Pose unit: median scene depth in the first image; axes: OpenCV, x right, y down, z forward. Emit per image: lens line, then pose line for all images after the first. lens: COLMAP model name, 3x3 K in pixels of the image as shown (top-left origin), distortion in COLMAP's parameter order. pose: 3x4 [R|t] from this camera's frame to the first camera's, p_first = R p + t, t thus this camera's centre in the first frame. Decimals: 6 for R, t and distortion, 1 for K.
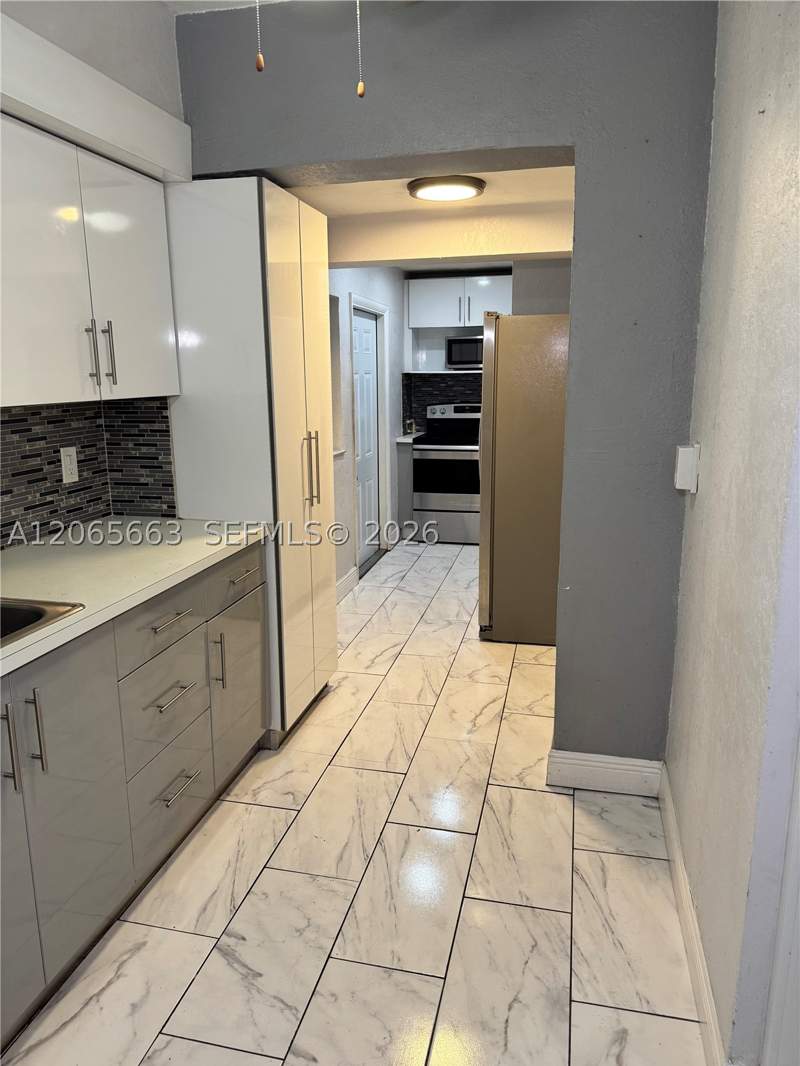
lens RADIAL K [[749.2, 0, 396.6], [0, 749.2, 538.6], [0, 0, 1]] dist [0.061734, -0.077138]
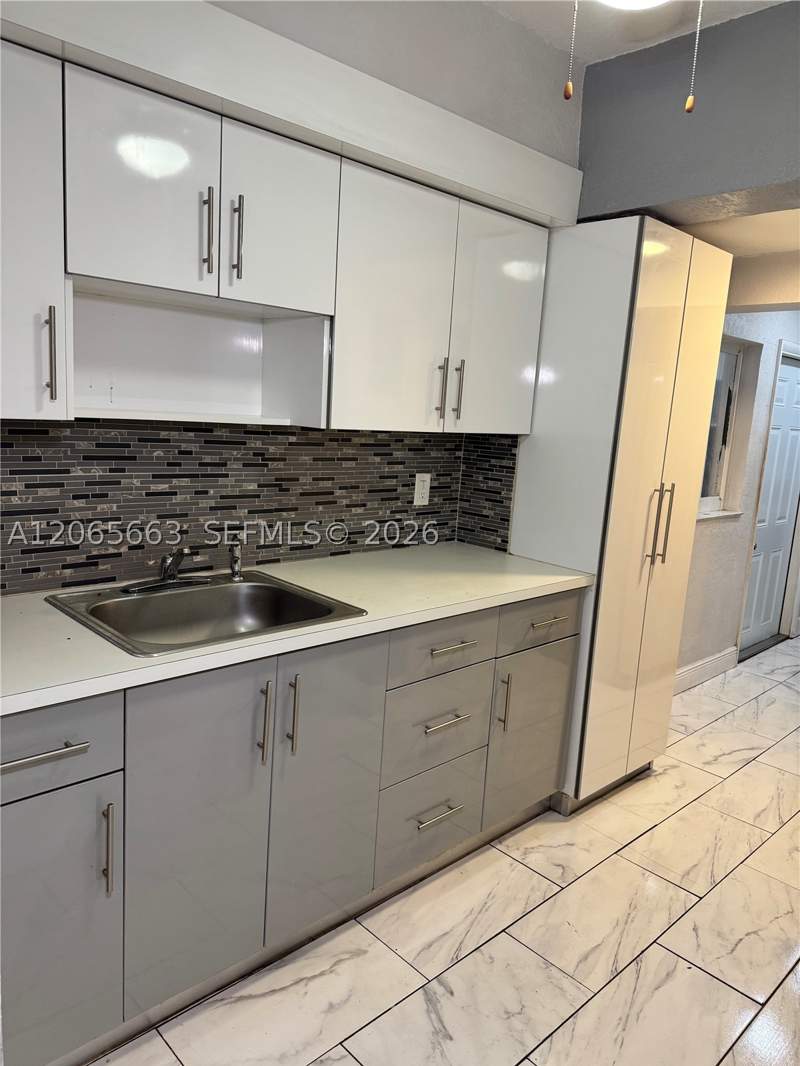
lens RADIAL K [[744.0, 0, 397.0], [0, 744.0, 536.2], [0, 0, 1]] dist [0.114725, -0.158589]
pose [[0.834706, 0.150714, -0.529671, 0.118988], [-0.185288, 0.982606, -0.012401, -0.010013], [0.518589, 0.108493, 0.848112, 0.066825]]
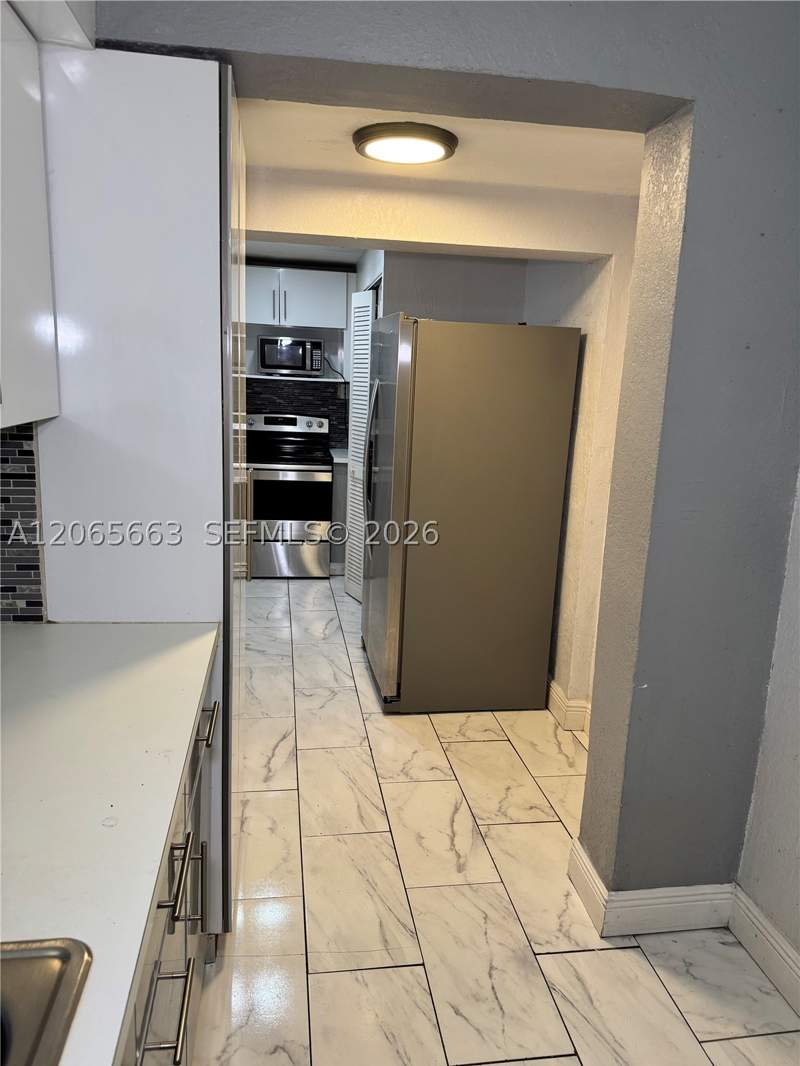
lens RADIAL K [[749.2, 0, 396.6], [0, 749.2, 538.6], [0, 0, 1]] dist [0.061734, -0.077138]
pose [[0.924748, -0.033856, 0.379070, -0.271826], [0.033995, 0.999402, 0.006328, -0.090866], [-0.379058, 0.007035, 0.925346, 0.362743]]
